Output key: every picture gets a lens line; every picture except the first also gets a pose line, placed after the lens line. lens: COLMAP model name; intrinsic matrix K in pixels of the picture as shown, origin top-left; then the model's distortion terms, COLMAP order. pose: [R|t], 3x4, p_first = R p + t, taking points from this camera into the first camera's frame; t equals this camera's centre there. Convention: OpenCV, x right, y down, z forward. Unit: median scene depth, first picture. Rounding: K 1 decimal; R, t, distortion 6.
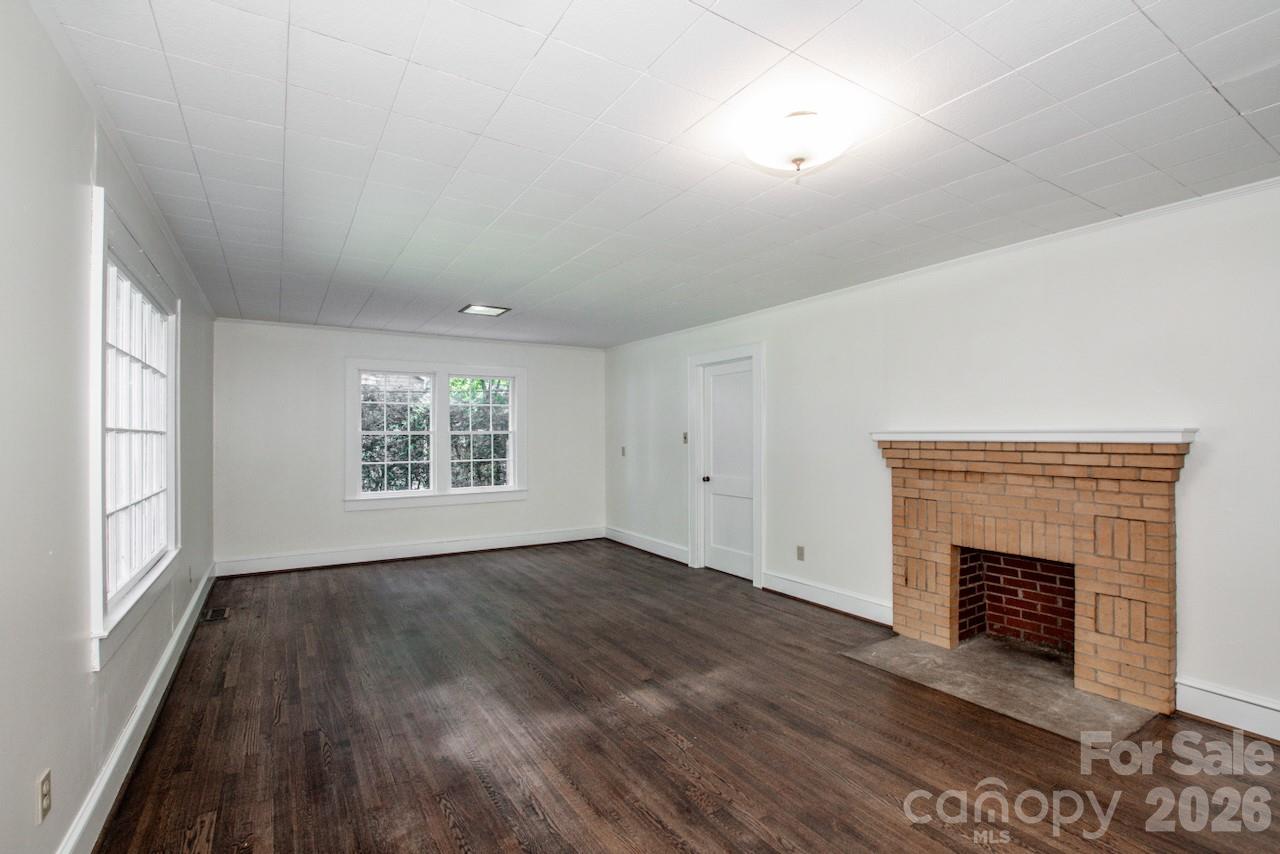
lens RADIAL K [[584.3, 0, 643.5], [0, 584.3, 429.9], [0, 0, 1]] dist [-0.020659, 0.000635]
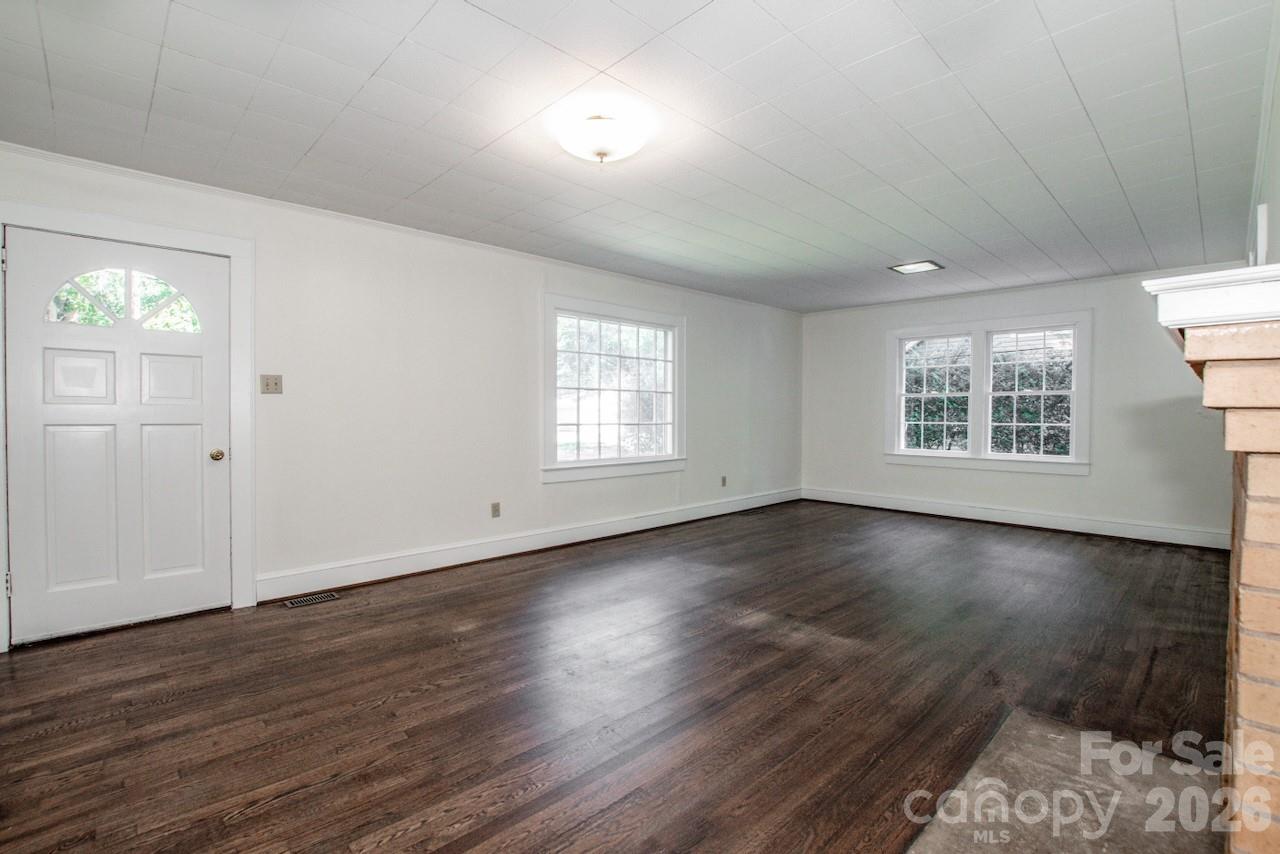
lens RADIAL K [[584.3, 0, 641.1], [0, 584.3, 426.6], [0, 0, 1]] dist [-0.020659, 0.000635]
pose [[0.210064, 0.027888, -0.977290, 0.891523], [0.005782, 0.999540, 0.029766, 0.052001], [0.977671, -0.011904, 0.209806, 0.477138]]
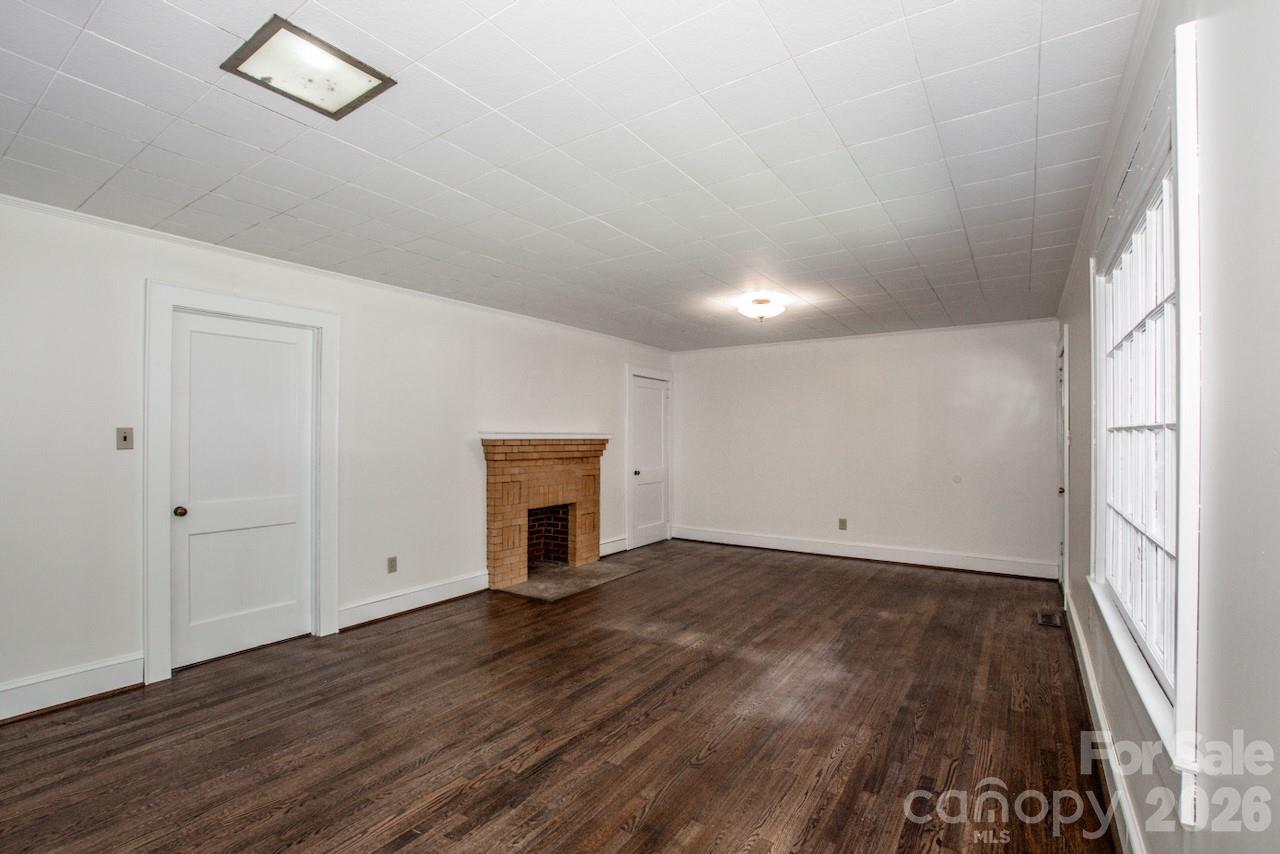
lens RADIAL K [[584.3, 0, 632.5], [0, 584.3, 431.6], [0, 0, 1]] dist [-0.020659, 0.000635]
pose [[-0.402842, 0.009977, 0.915215, -0.963935], [-0.011458, 0.999807, -0.015942, 0.021653], [-0.915198, -0.016909, -0.402650, 1.400725]]
